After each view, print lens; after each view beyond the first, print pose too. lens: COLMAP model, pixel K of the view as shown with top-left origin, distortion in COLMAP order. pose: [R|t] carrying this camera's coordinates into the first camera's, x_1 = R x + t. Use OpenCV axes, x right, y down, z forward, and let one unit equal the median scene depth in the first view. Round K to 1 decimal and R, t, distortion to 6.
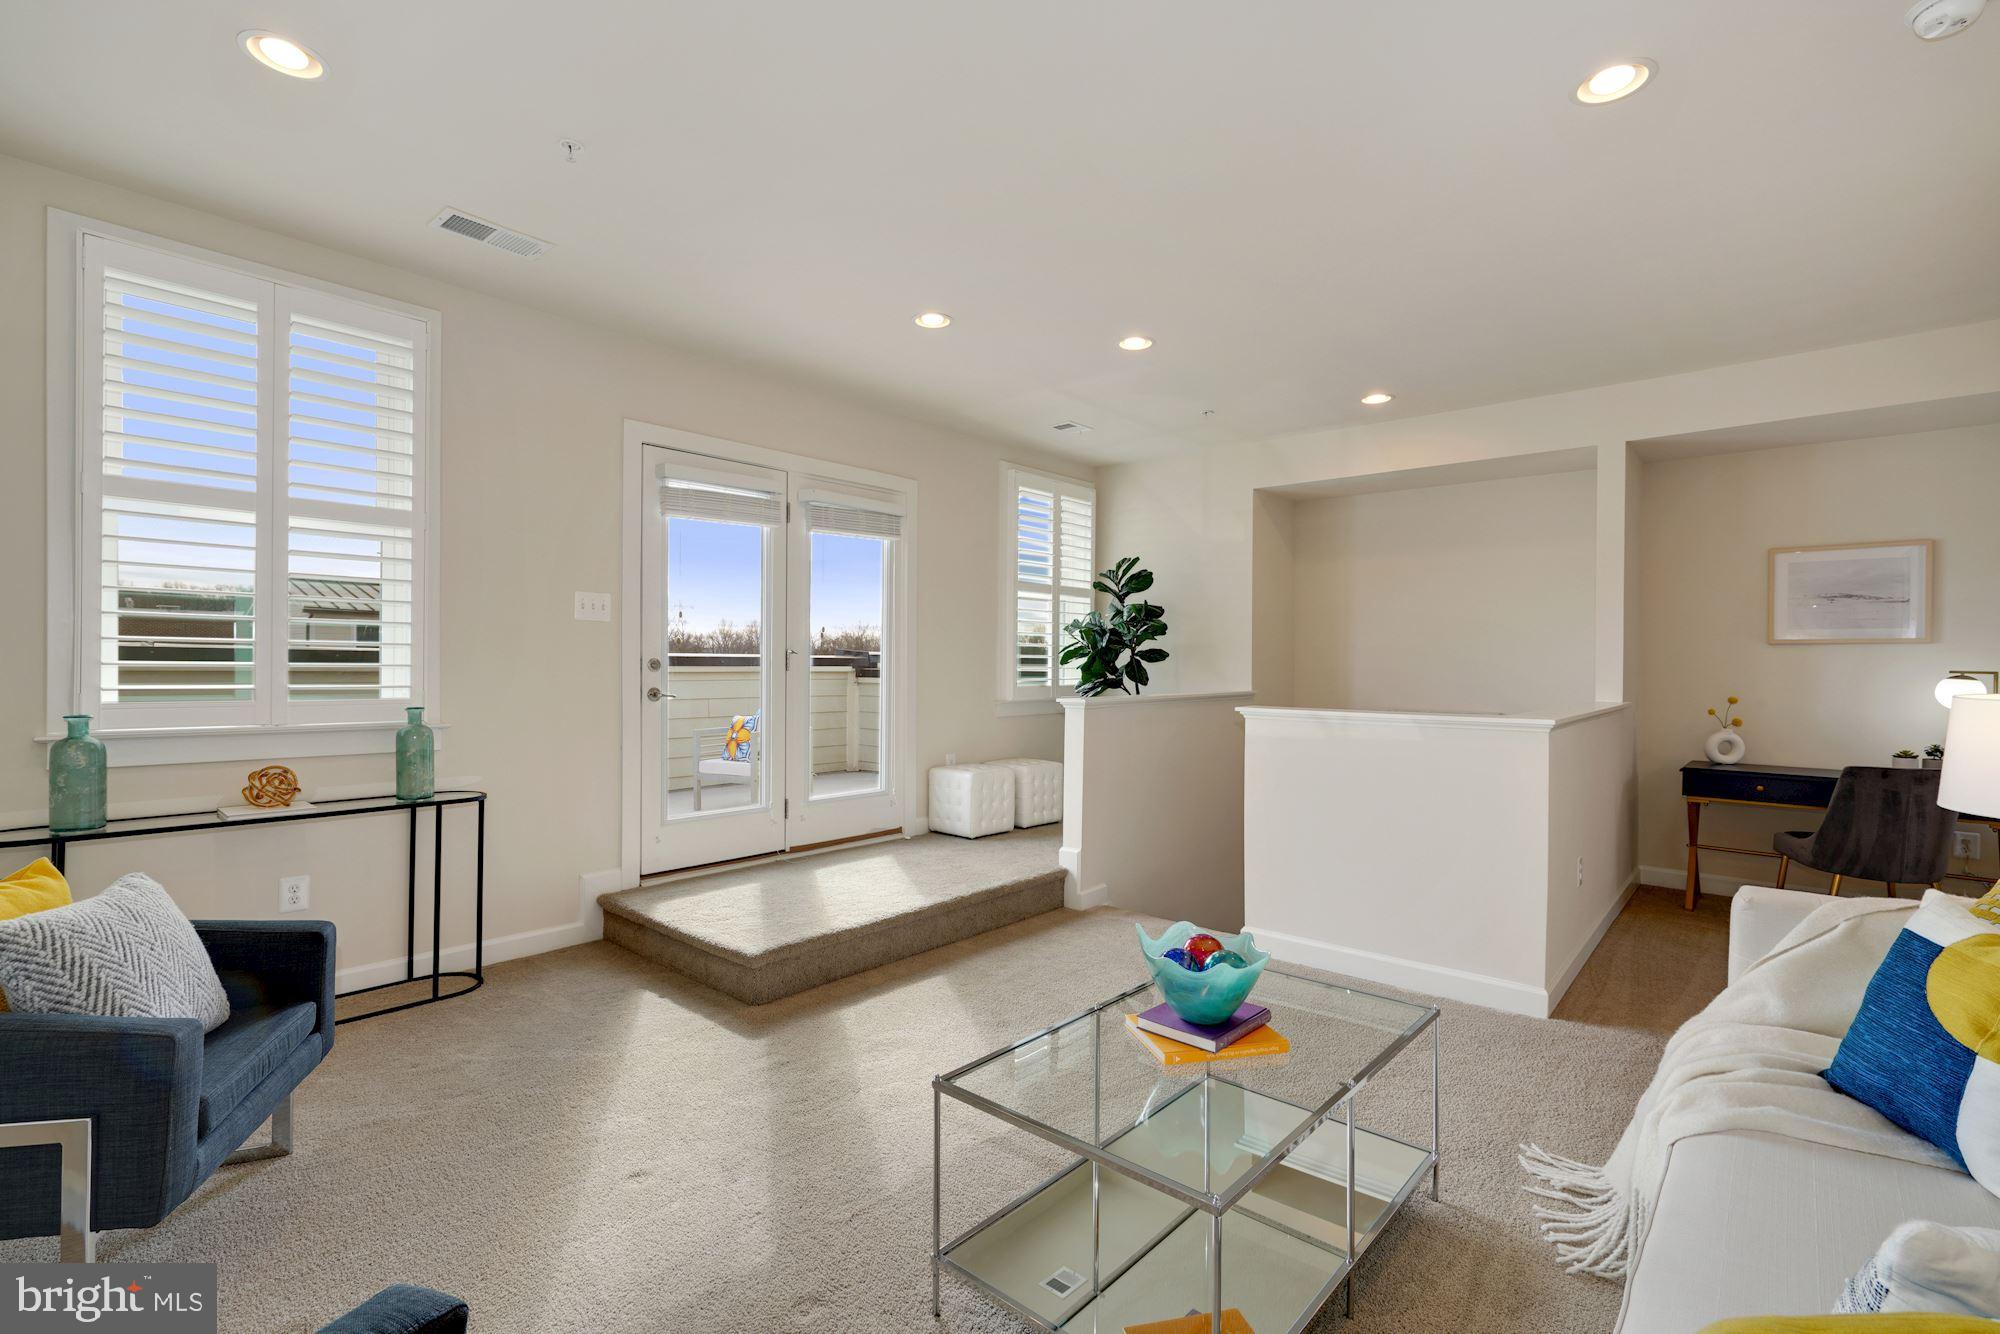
lens RADIAL K [[903.0, 0, 1000.0], [0, 903.0, 667.0], [0, 0, 1]] dist [0.007523, 0.000287]
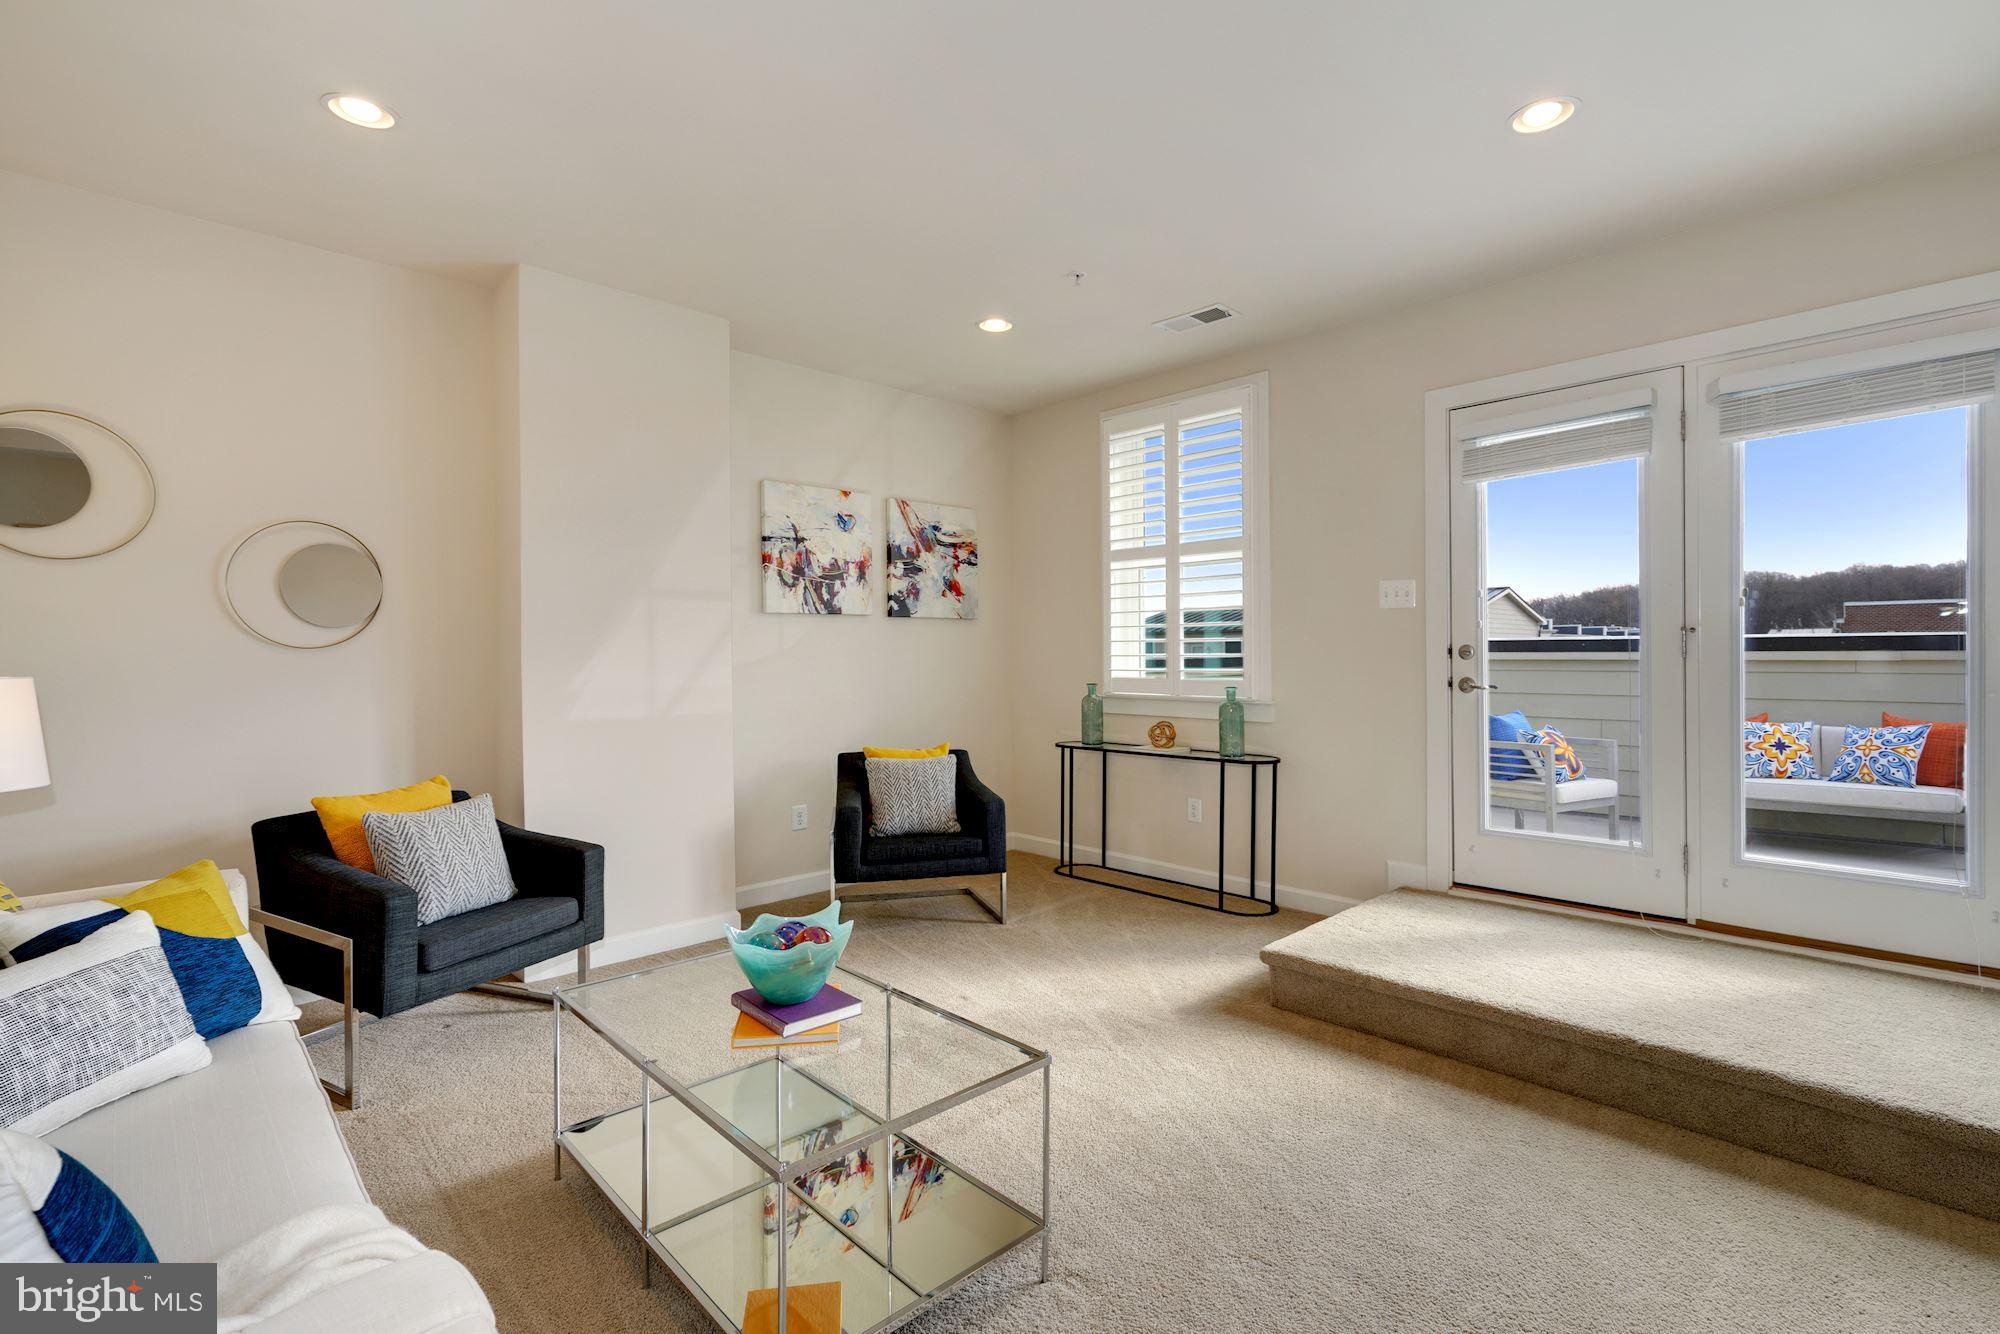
lens RADIAL K [[942.9, 0, 1000.0], [0, 942.9, 667.0], [0, 0, 1]] dist [-0.002059, -0.000362]
pose [[-0.094375, 0.006123, -0.995518, 0.707493], [0.005259, 0.999970, 0.005652, 0.005715], [0.995523, -0.004702, -0.094404, 0.754562]]
